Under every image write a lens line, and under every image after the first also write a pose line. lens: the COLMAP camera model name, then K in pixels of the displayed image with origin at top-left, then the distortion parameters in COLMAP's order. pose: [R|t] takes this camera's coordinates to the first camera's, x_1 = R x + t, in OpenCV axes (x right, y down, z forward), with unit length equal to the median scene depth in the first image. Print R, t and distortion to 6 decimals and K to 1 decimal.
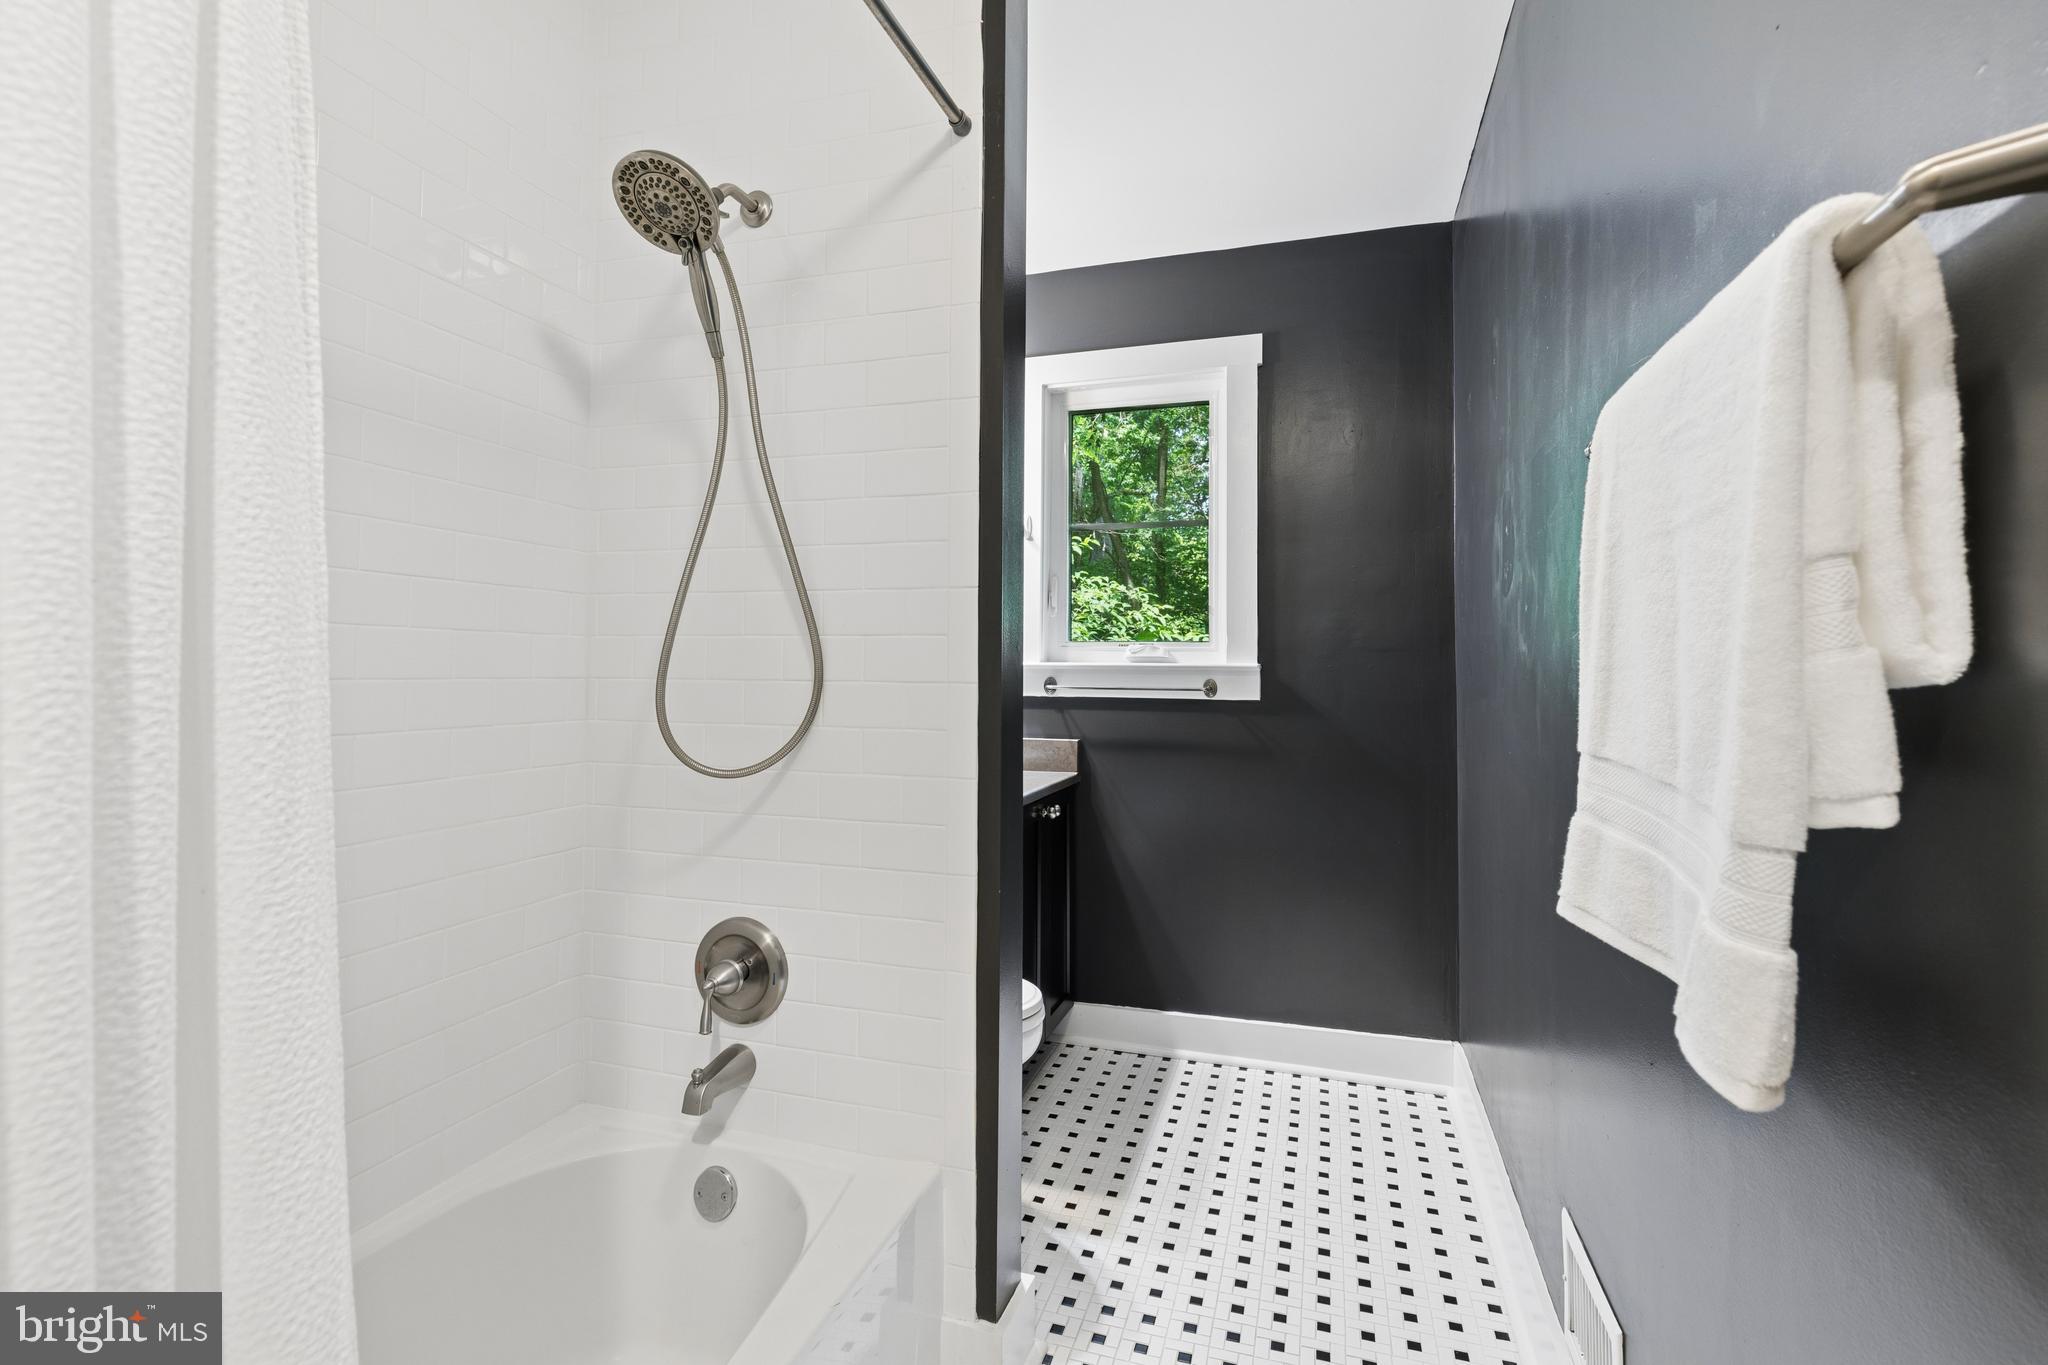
lens RADIAL K [[926.2, 0, 1023.4], [0, 926.2, 671.7], [0, 0, 1]] dist [0.011309, -0.003871]
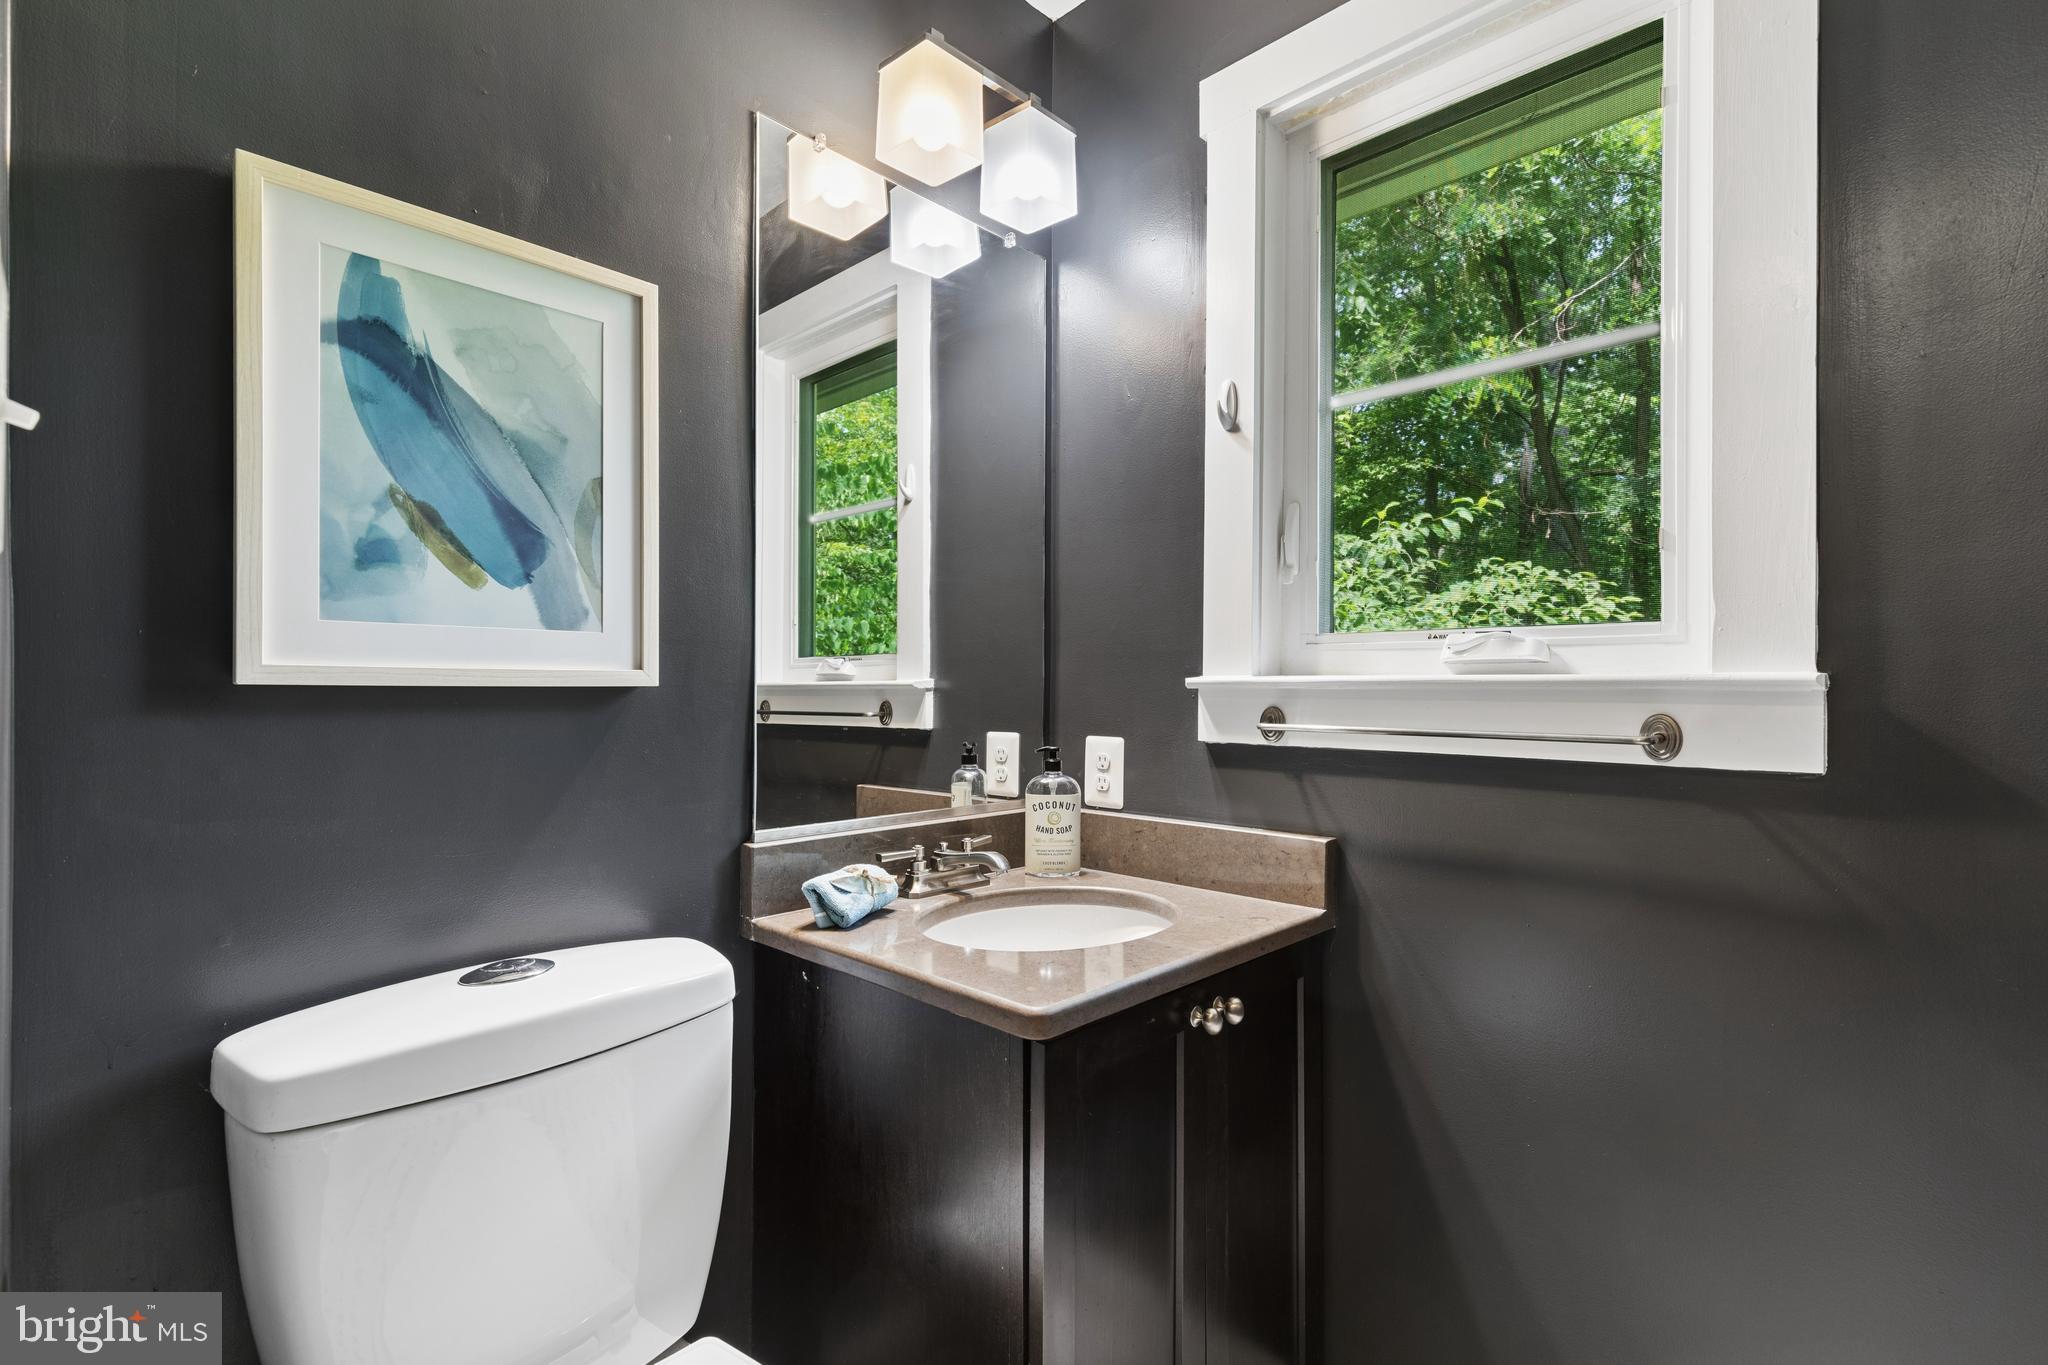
lens RADIAL K [[926.2, 0, 1027.5], [0, 926.2, 694.2], [0, 0, 1]] dist [0.011309, -0.003871]
pose [[0.901772, 0.001150, -0.432211, 0.122580], [-0.003085, 0.999988, -0.003776, 0.001970], [0.432202, 0.004738, 0.901765, 0.500931]]
